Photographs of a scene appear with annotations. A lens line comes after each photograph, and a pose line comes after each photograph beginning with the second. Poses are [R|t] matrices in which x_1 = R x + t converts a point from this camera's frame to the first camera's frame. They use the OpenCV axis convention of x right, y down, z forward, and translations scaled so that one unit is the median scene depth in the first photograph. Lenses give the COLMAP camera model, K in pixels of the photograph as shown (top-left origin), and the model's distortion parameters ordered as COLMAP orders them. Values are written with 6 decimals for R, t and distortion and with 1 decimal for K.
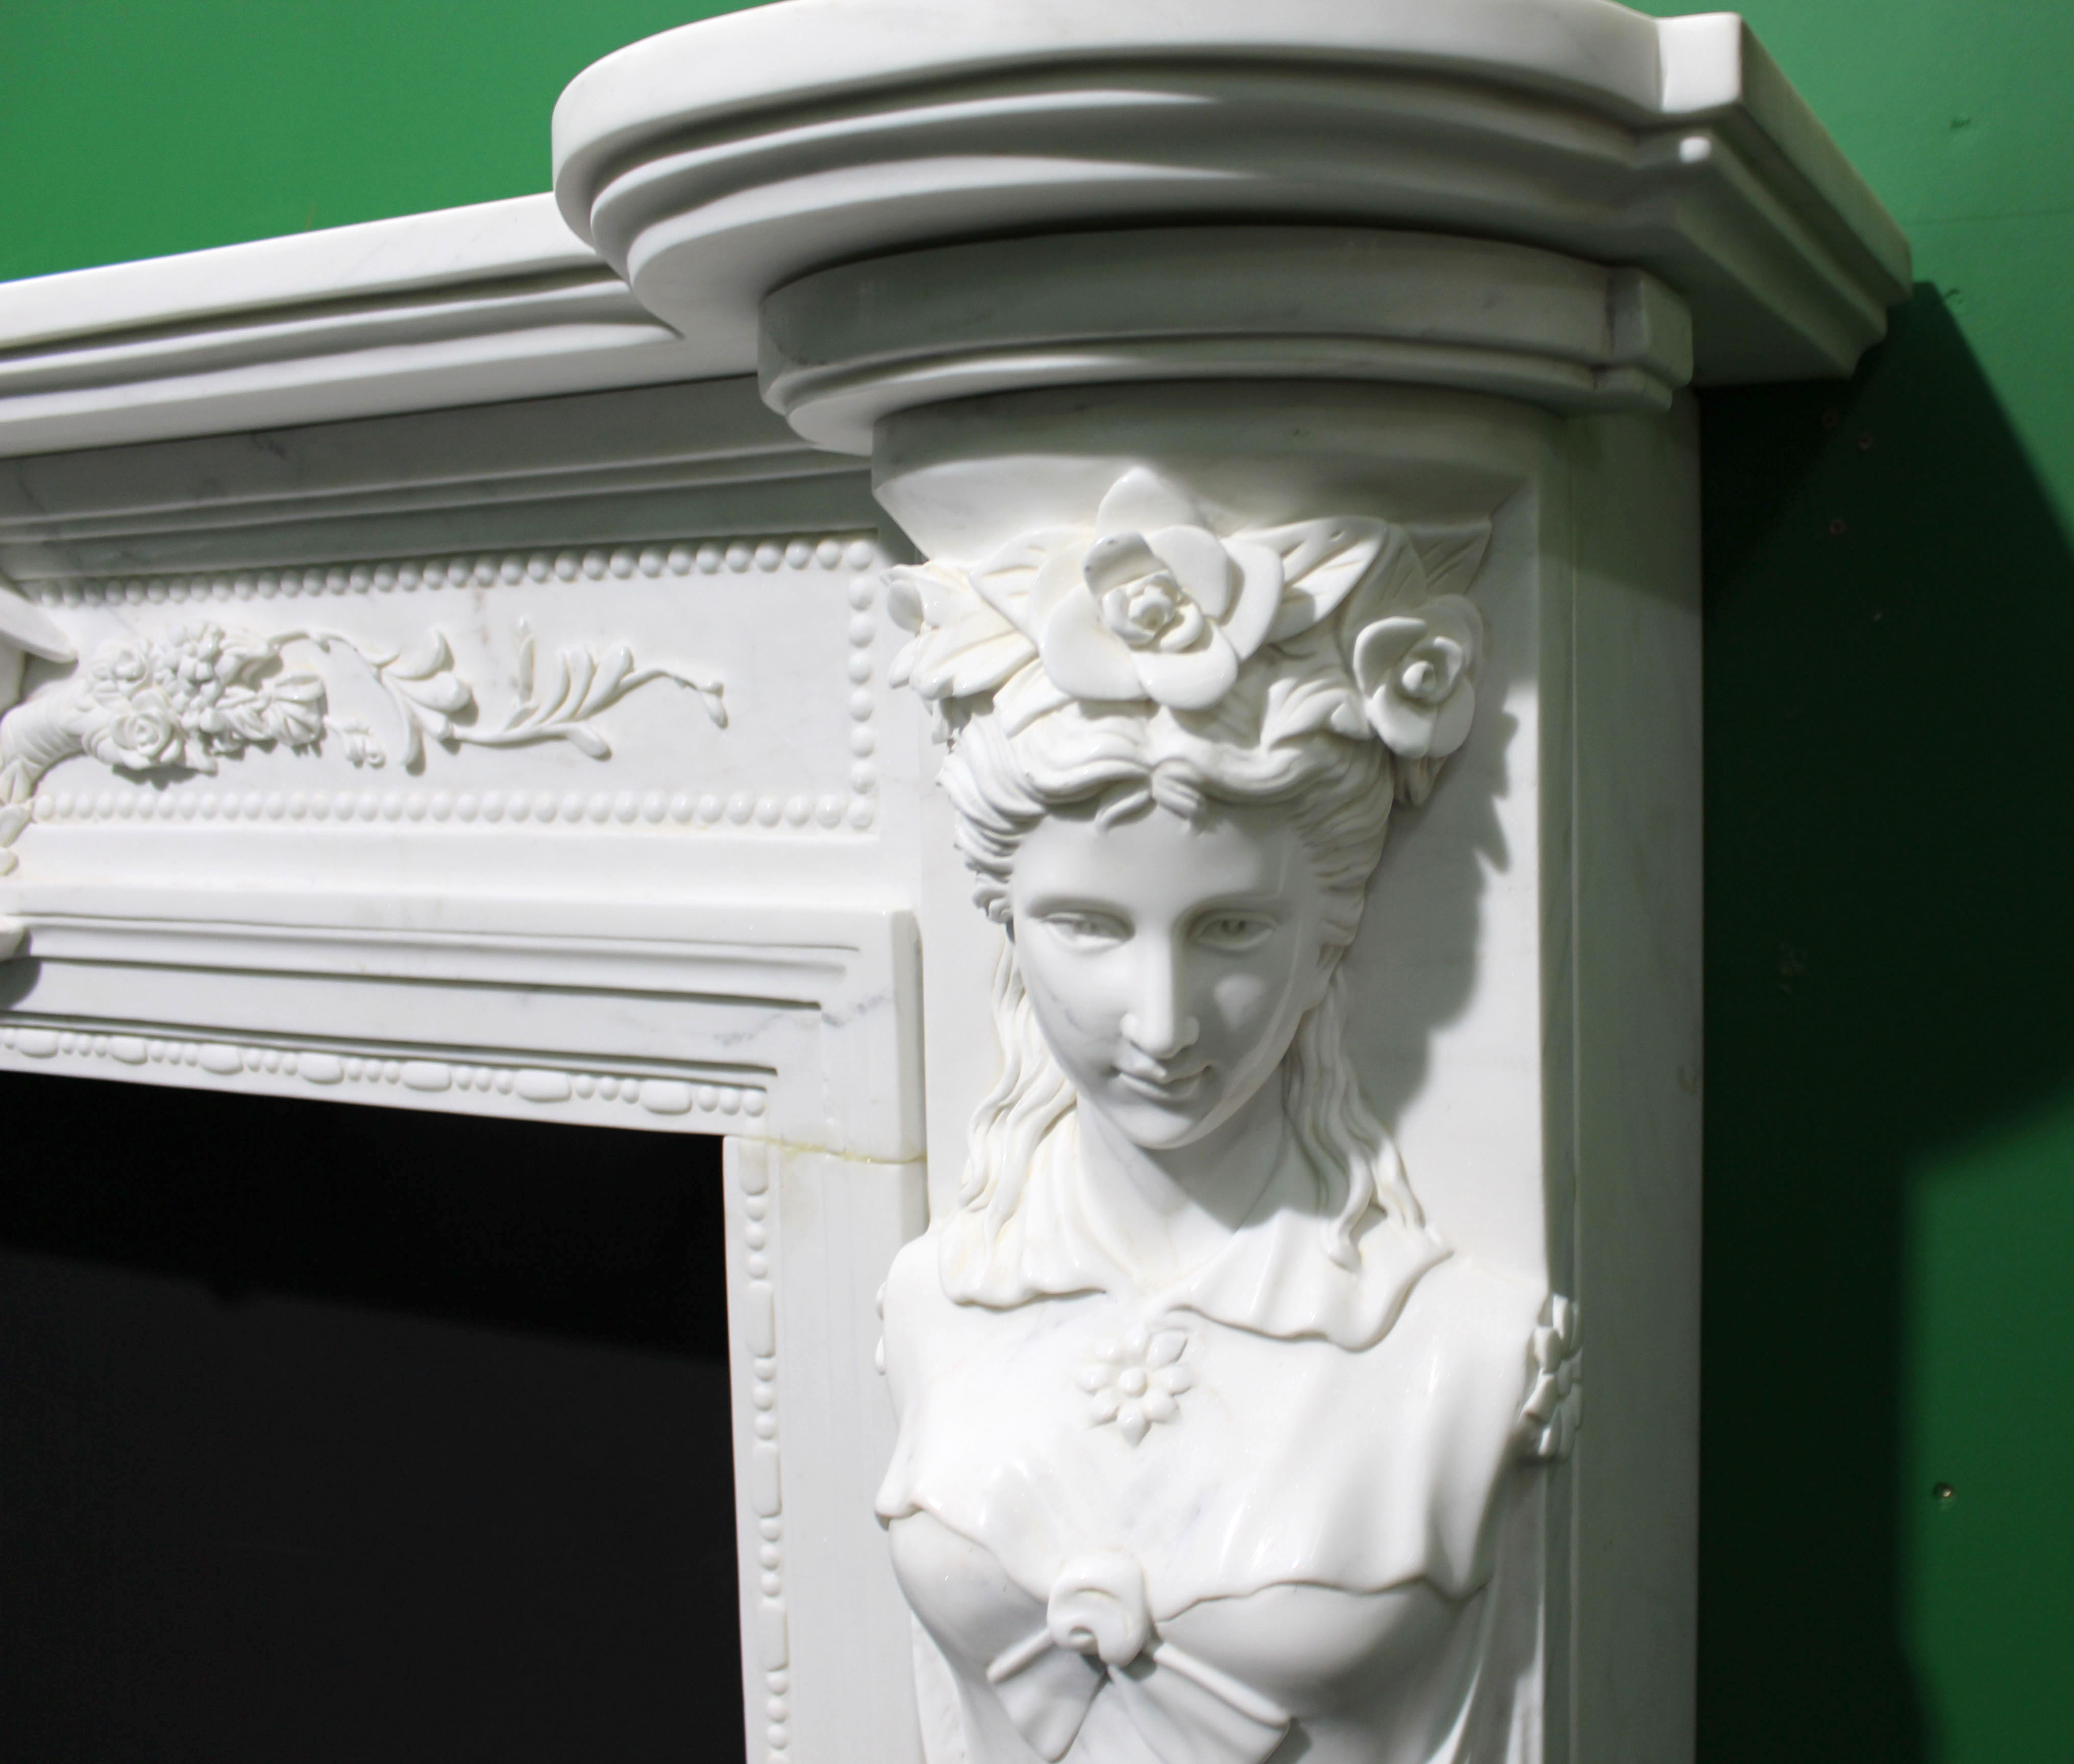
lens RADIAL K [[2174.0, 0, 1310.5], [0, 2174.0, 882.4], [0, 0, 1]] dist [-0.152536, 0.117700]
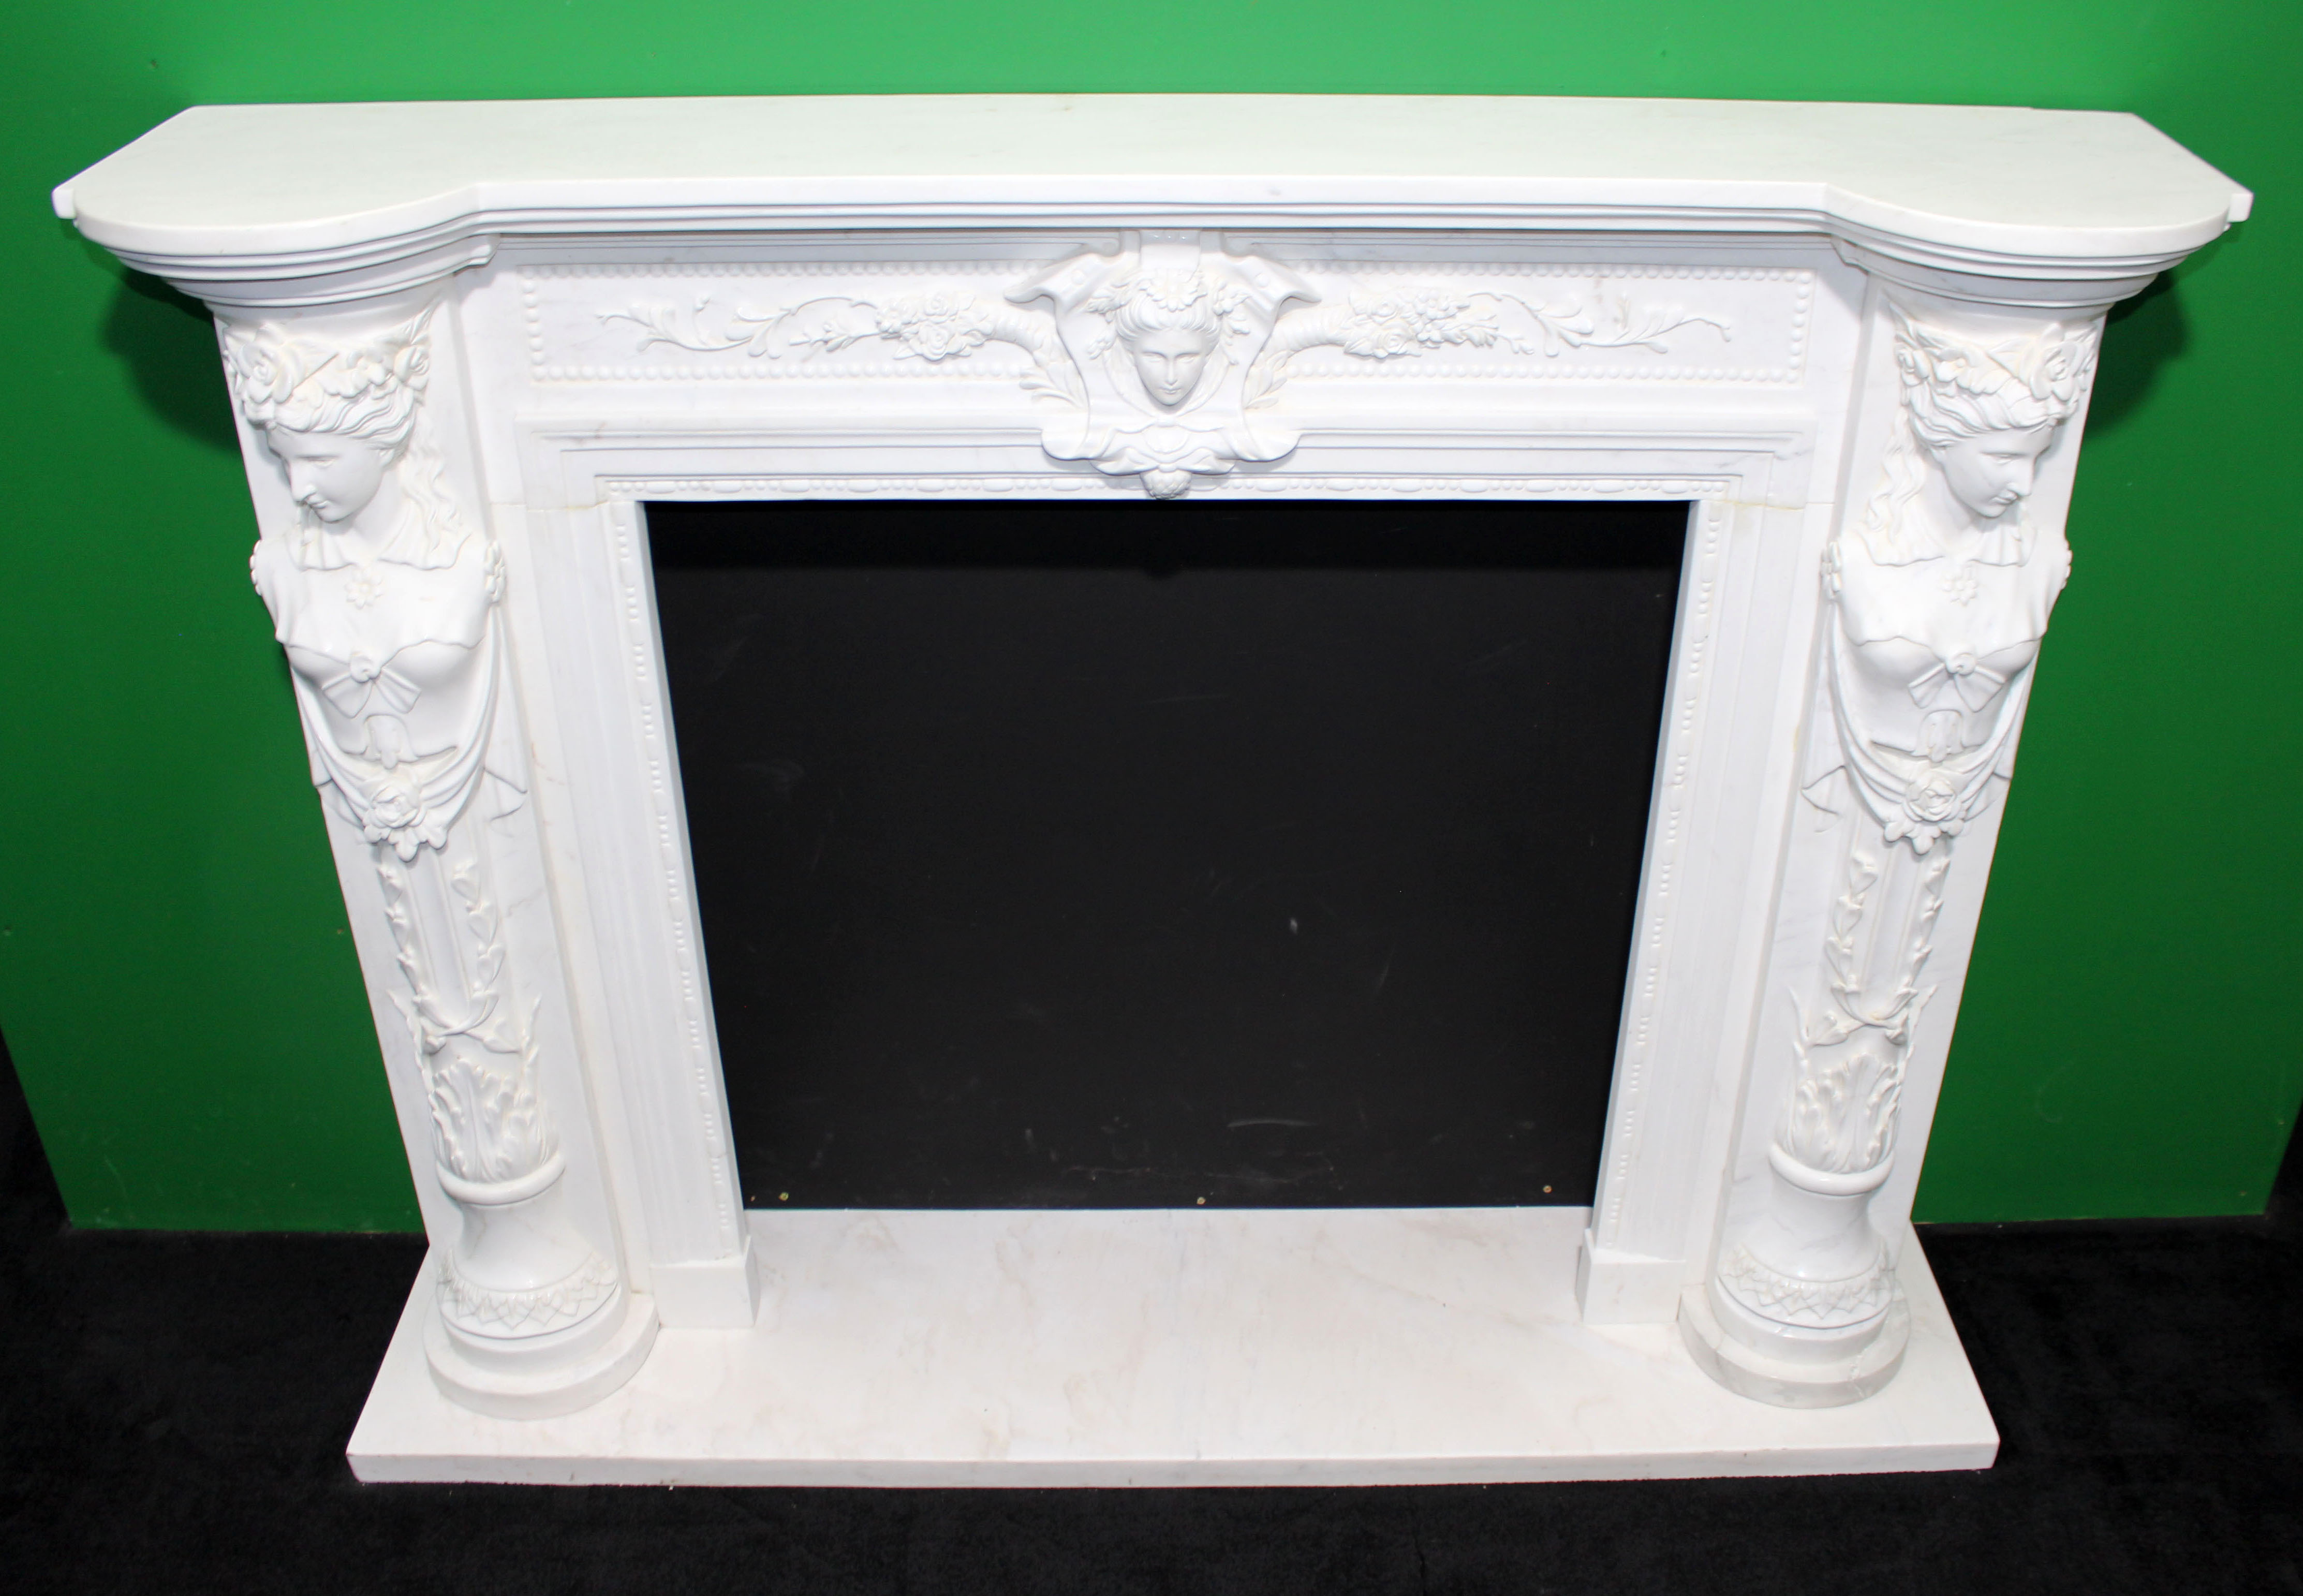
lens RADIAL K [[2190.4, 0, 1214.1], [0, 2190.4, 807.3], [0, 0, 1]] dist [-0.160777, 0.126112]
pose [[0.912158, -0.197916, 0.358883, -1.717571], [0.013768, 0.889972, 0.455807, -0.697013], [-0.409607, -0.410827, 0.814520, -0.920802]]
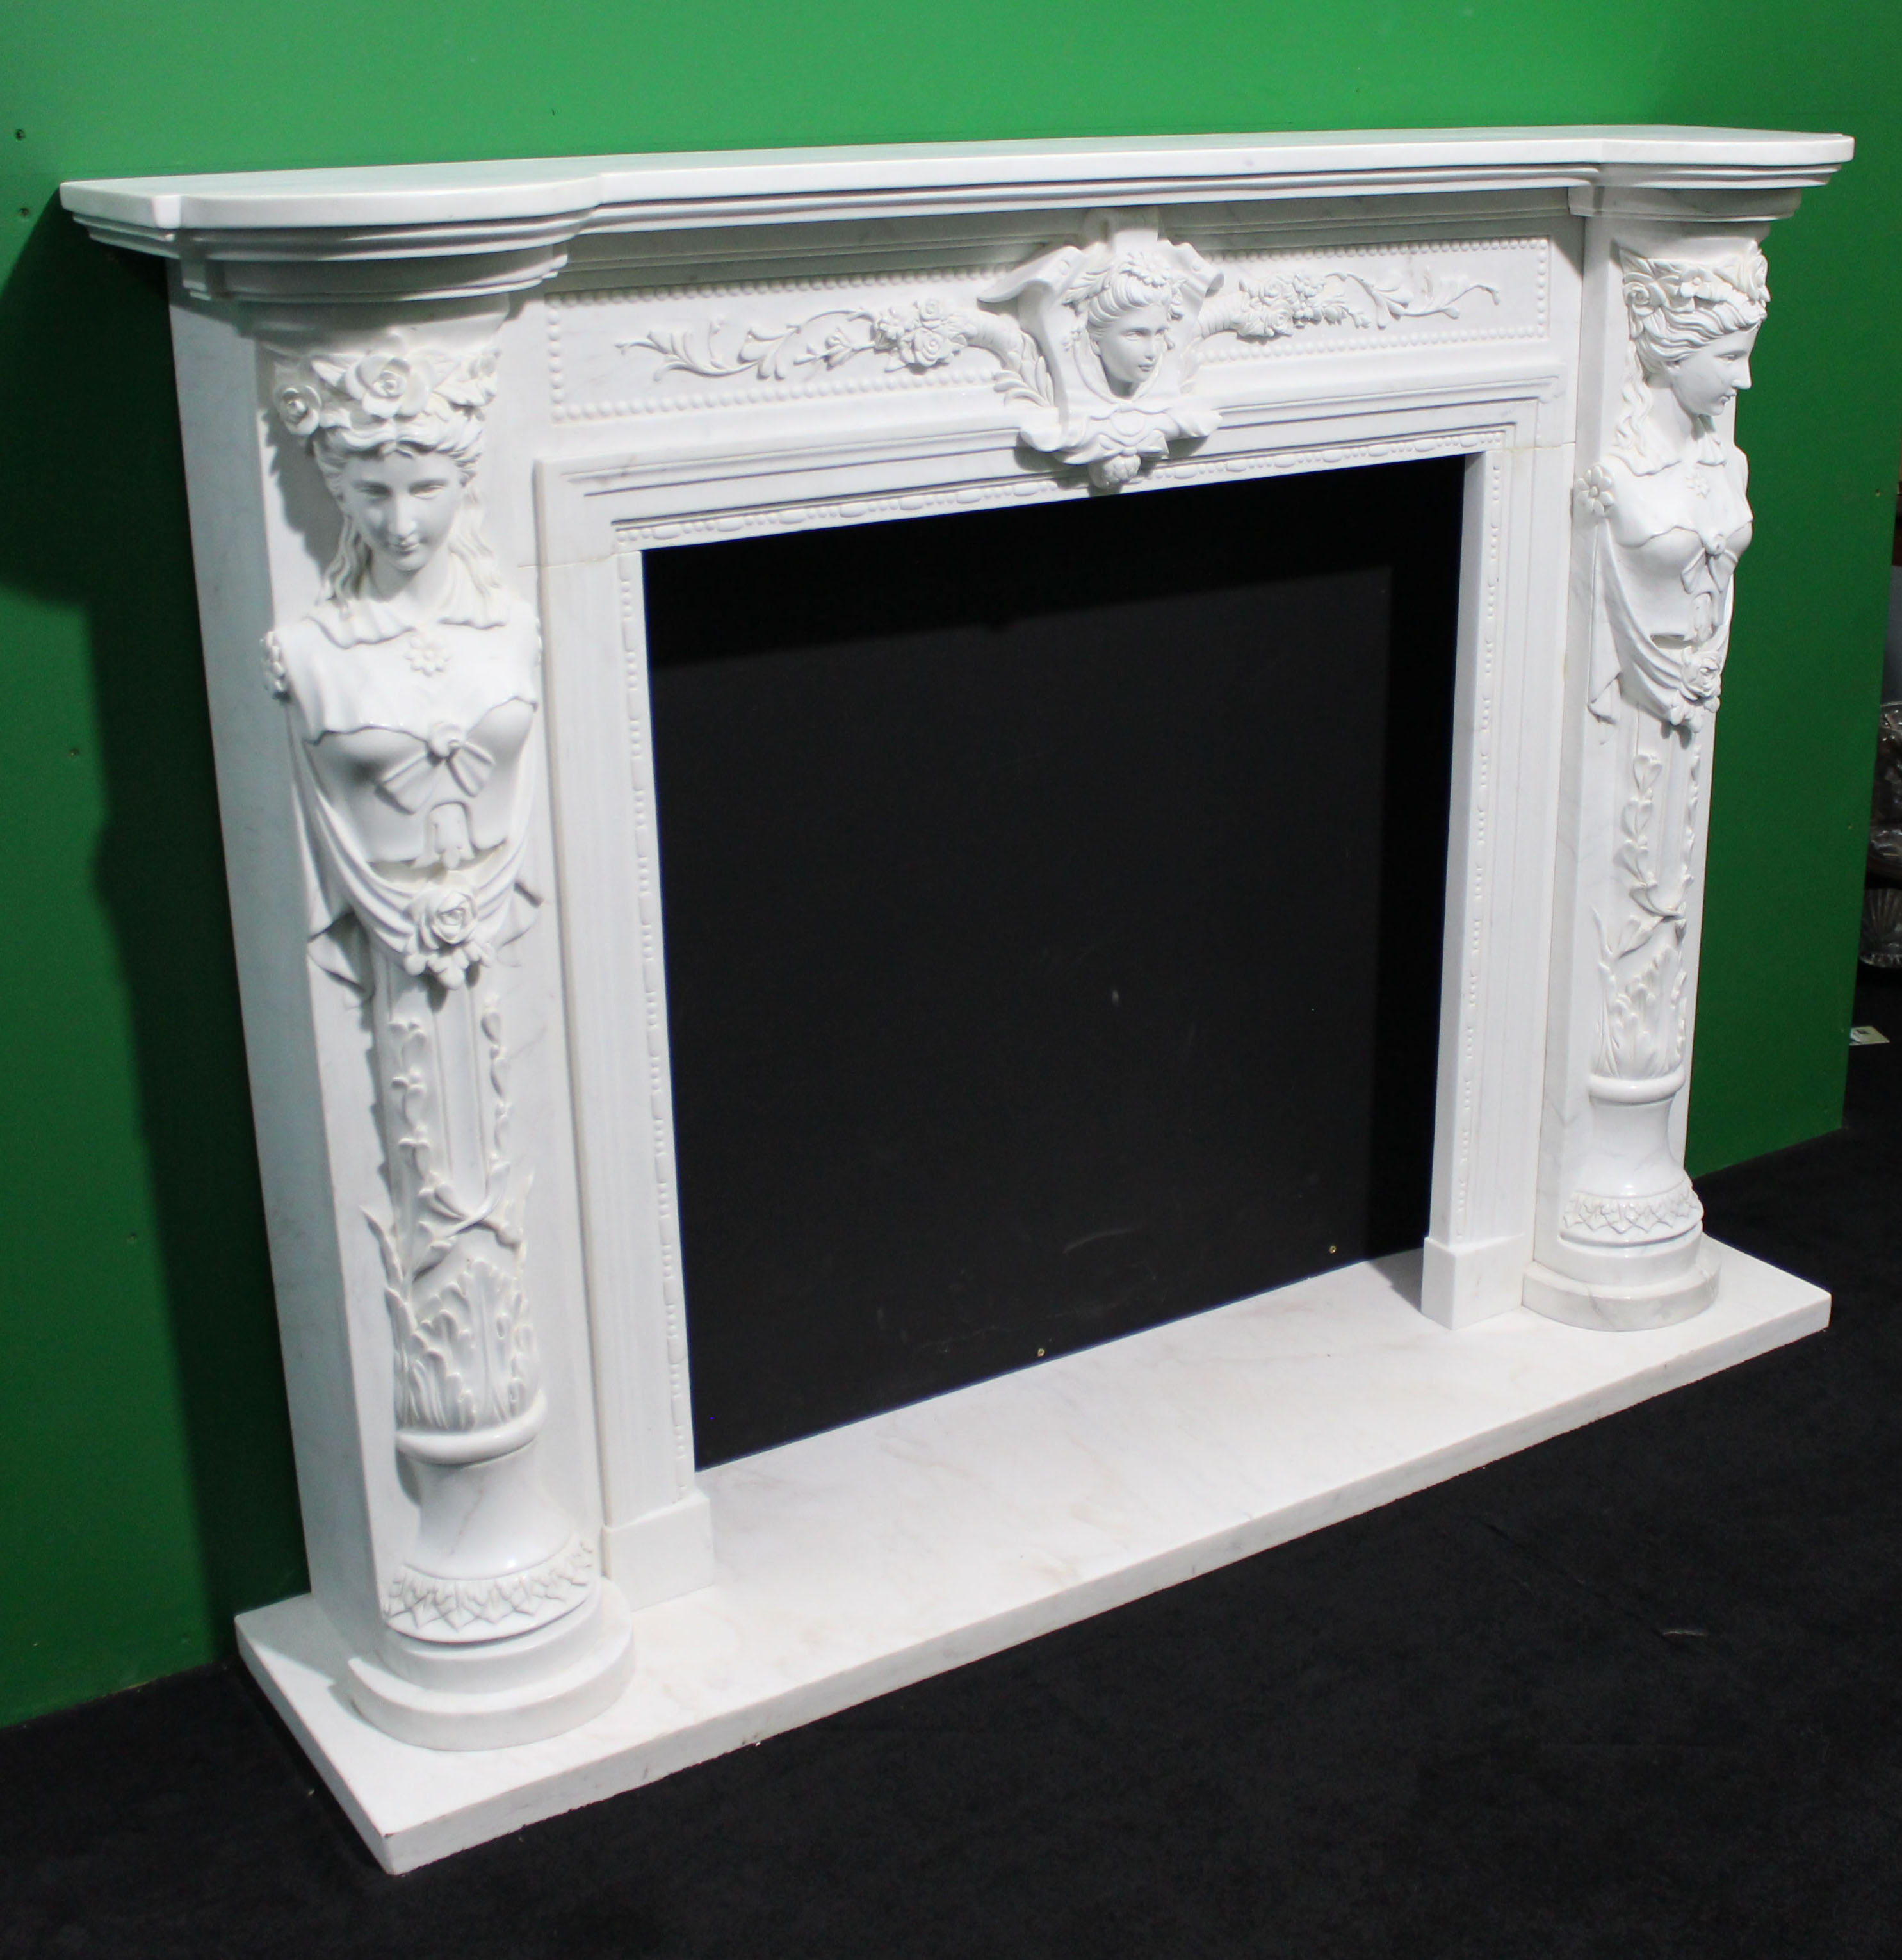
lens RADIAL K [[2720.9, 0, 1073.7], [0, 2720.9, 933.1], [0, 0, 1]] dist [-0.158282, 0.067289]
pose [[0.538949, -0.263381, 0.800103, -3.509694], [0.060922, 0.959560, 0.274834, -0.275811], [-0.840132, -0.099378, 0.533199, -0.483659]]
